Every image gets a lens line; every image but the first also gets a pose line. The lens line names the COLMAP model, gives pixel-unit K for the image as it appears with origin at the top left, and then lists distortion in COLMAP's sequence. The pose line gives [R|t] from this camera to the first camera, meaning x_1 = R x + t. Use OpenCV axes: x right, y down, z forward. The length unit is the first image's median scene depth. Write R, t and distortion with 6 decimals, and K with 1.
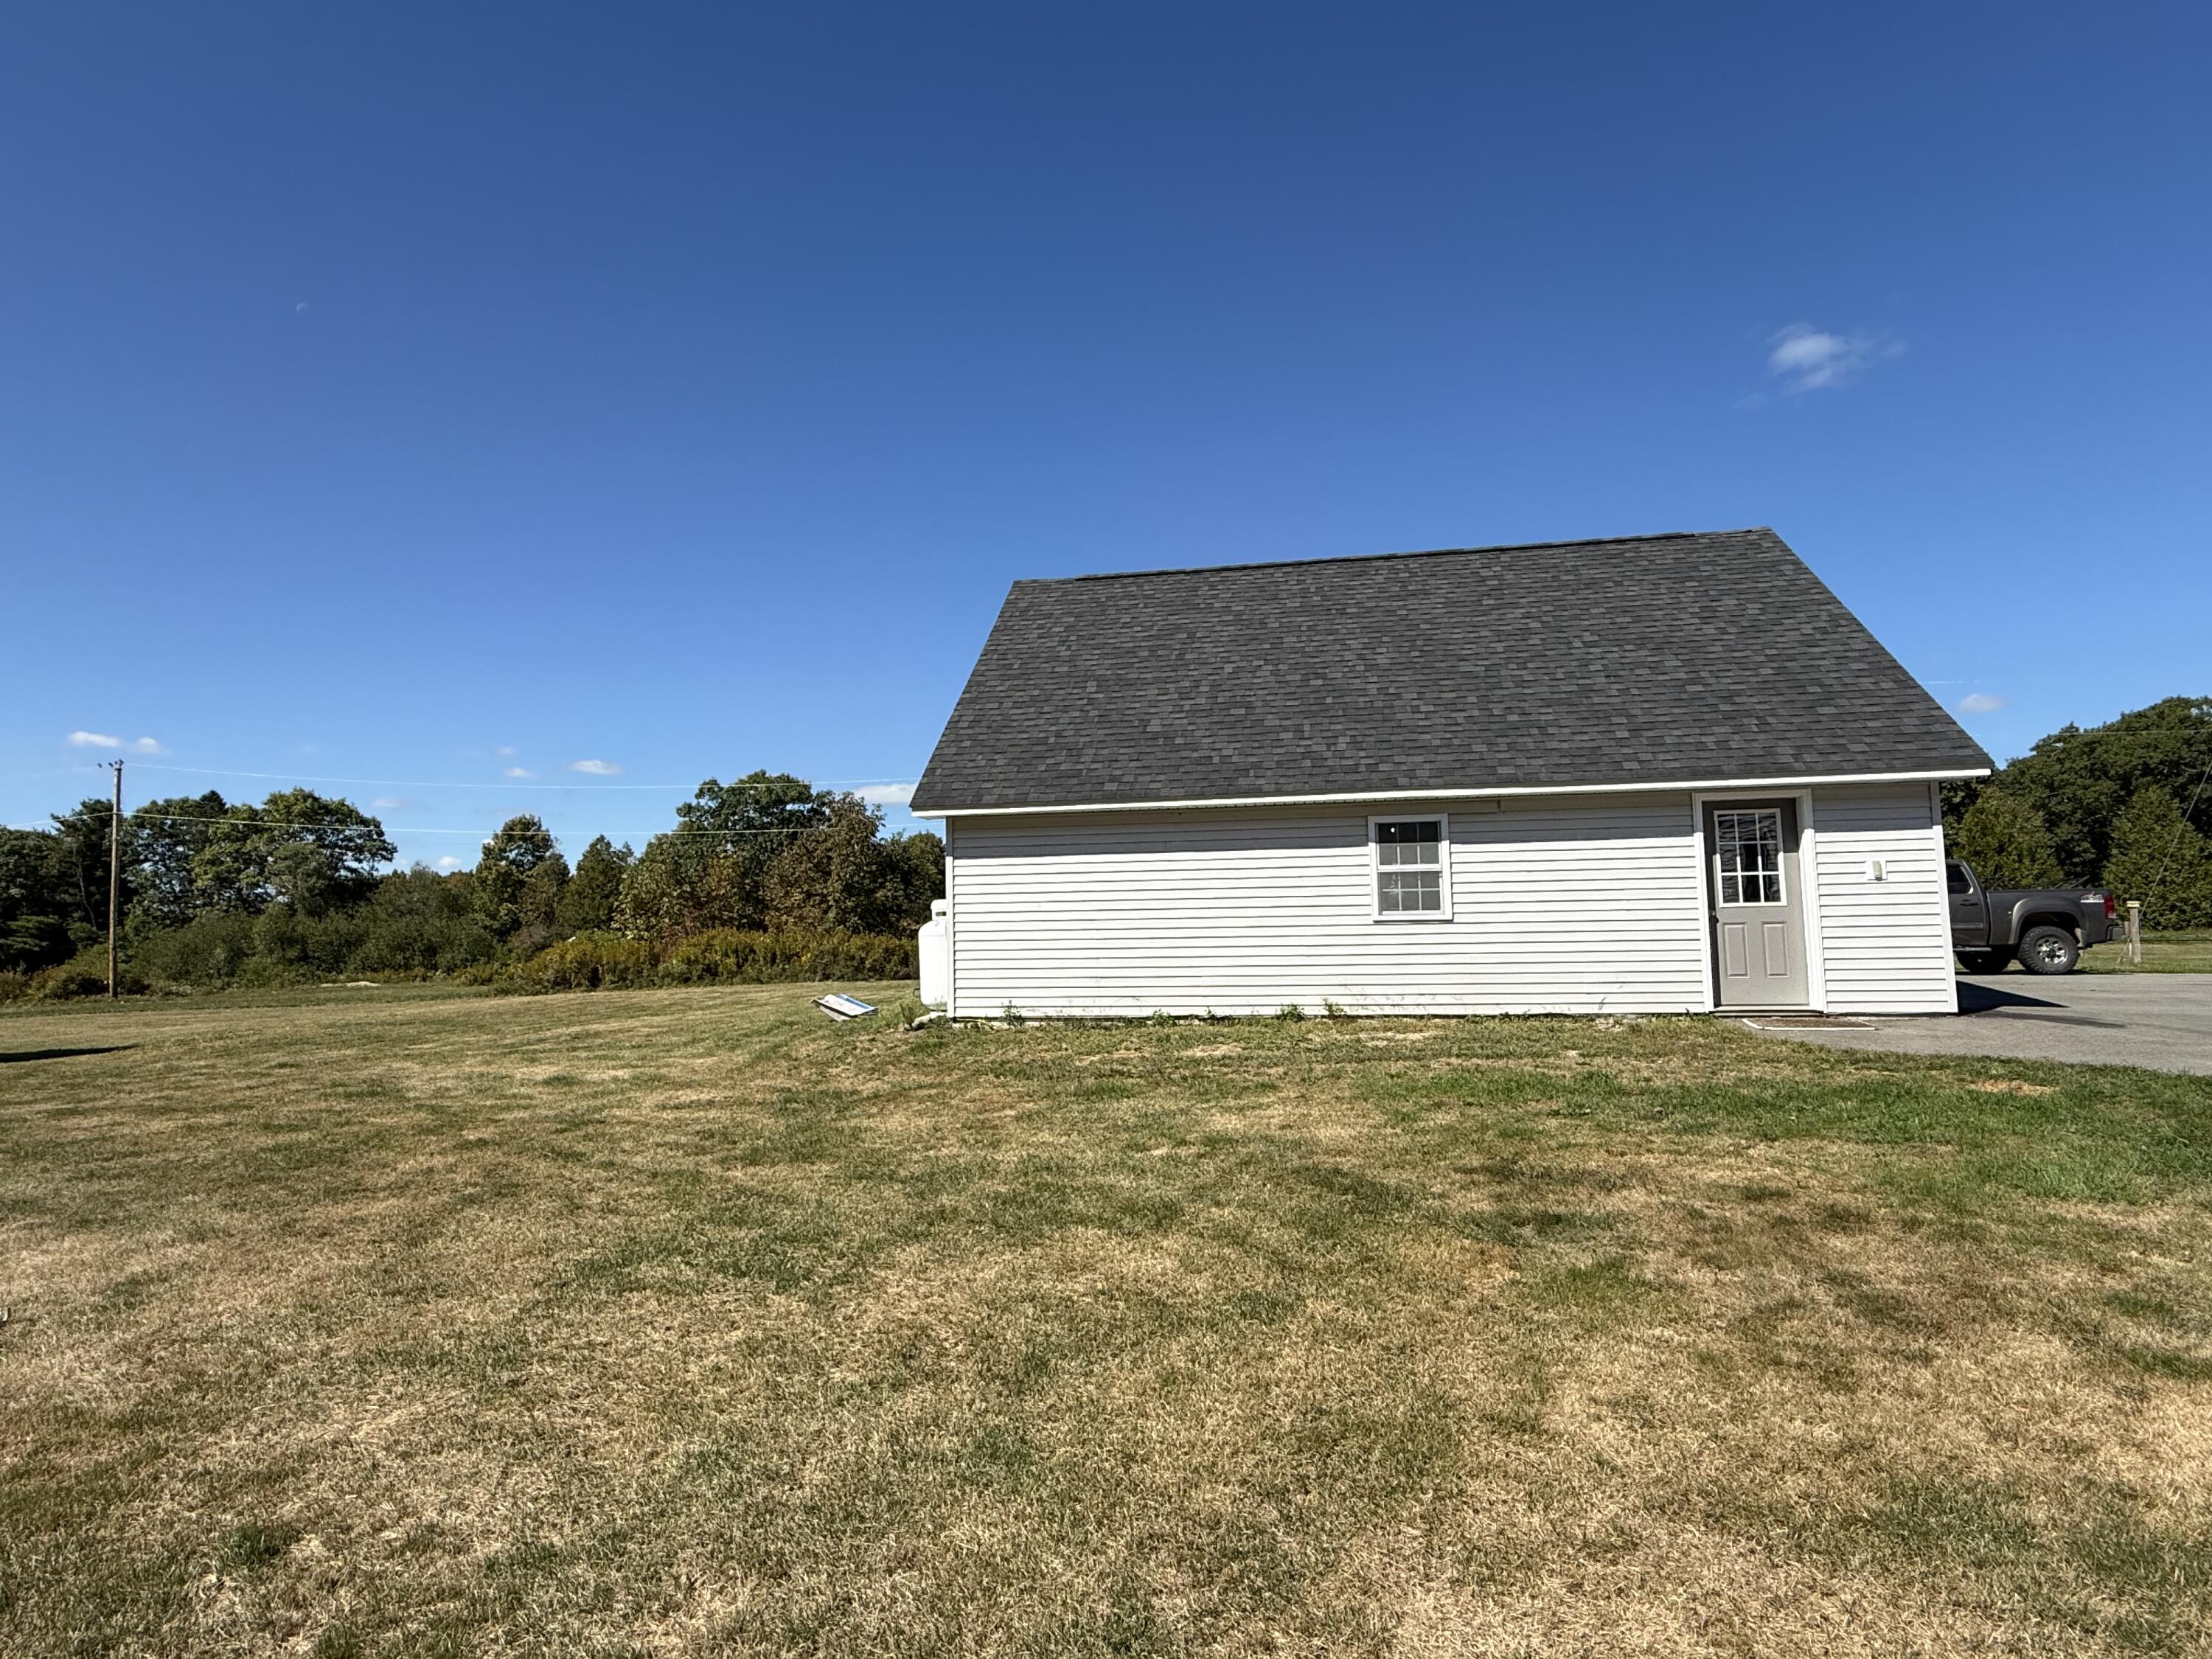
lens RADIAL K [[1159.1, 0, 1108.2], [0, 1159.1, 833.6], [0, 0, 1]] dist [-0.001528, 0.001545]
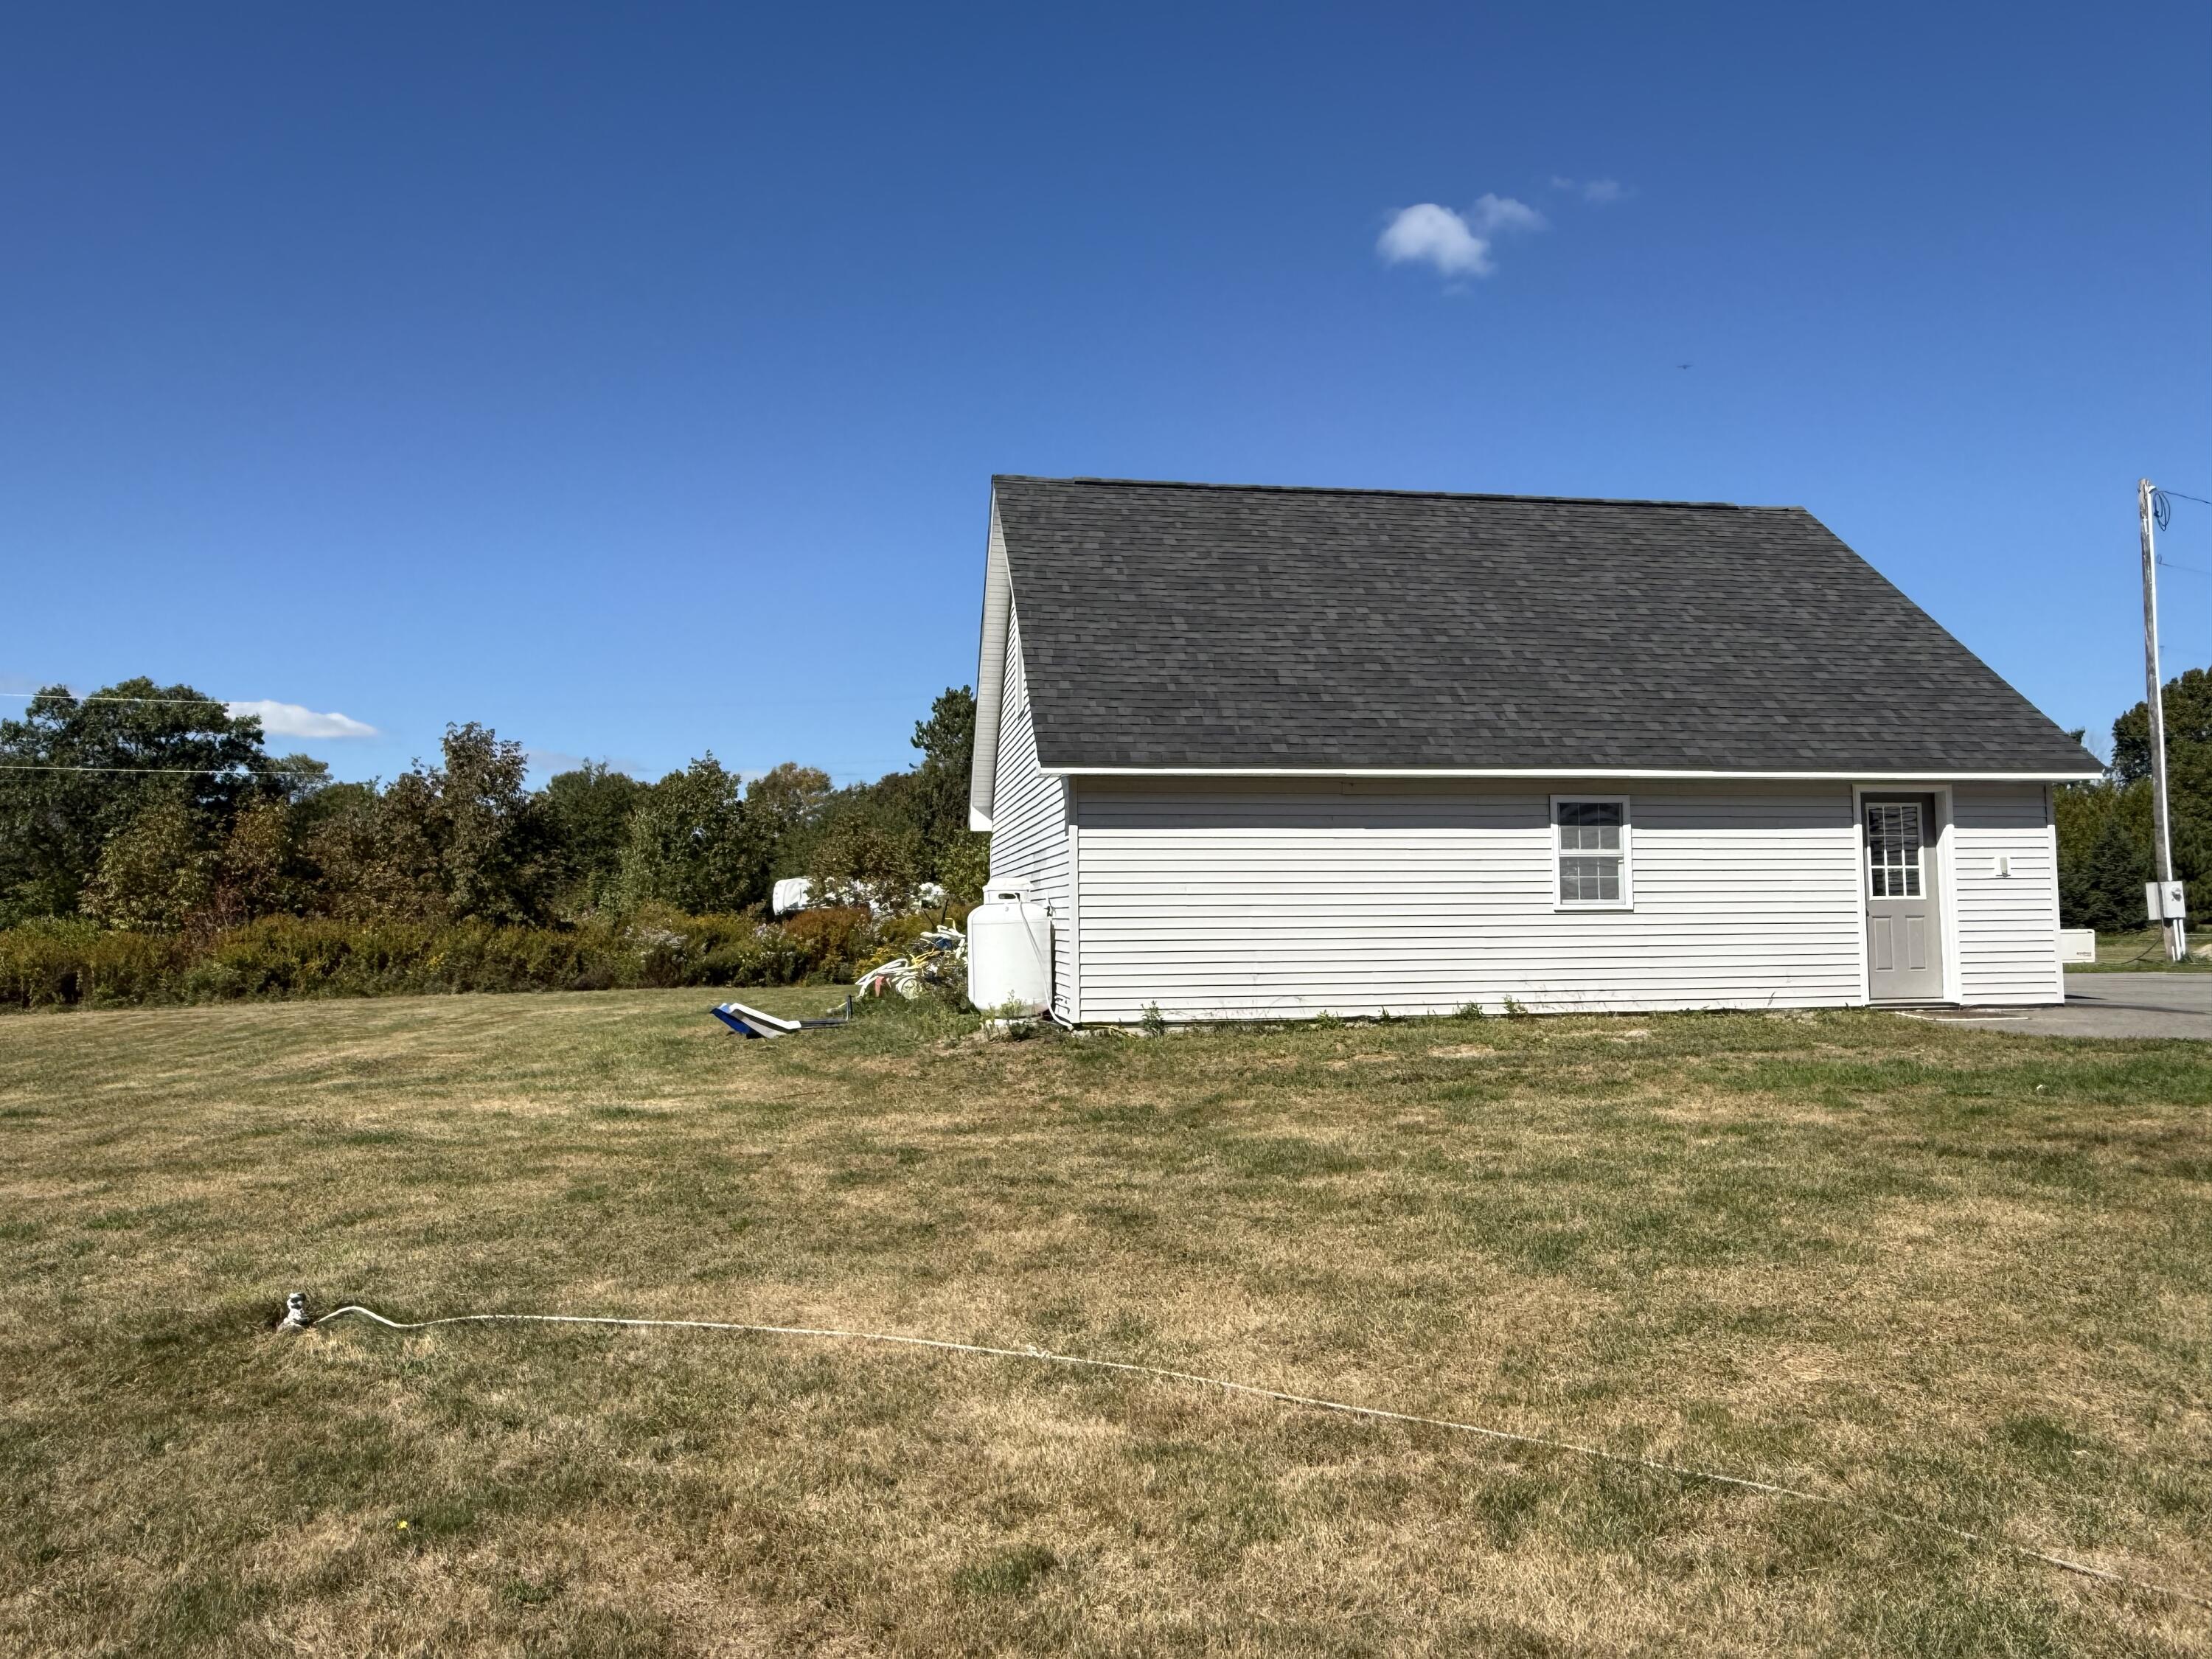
lens RADIAL K [[1545.9, 0, 1106.1], [0, 1545.9, 824.4], [0, 0, 1]] dist [-0.004484, -0.004196]
pose [[0.941842, 0.030904, 0.334632, -0.501902], [-0.035637, 0.999333, 0.008013, 0.010635], [-0.334161, -0.019473, 0.942315, -0.023079]]
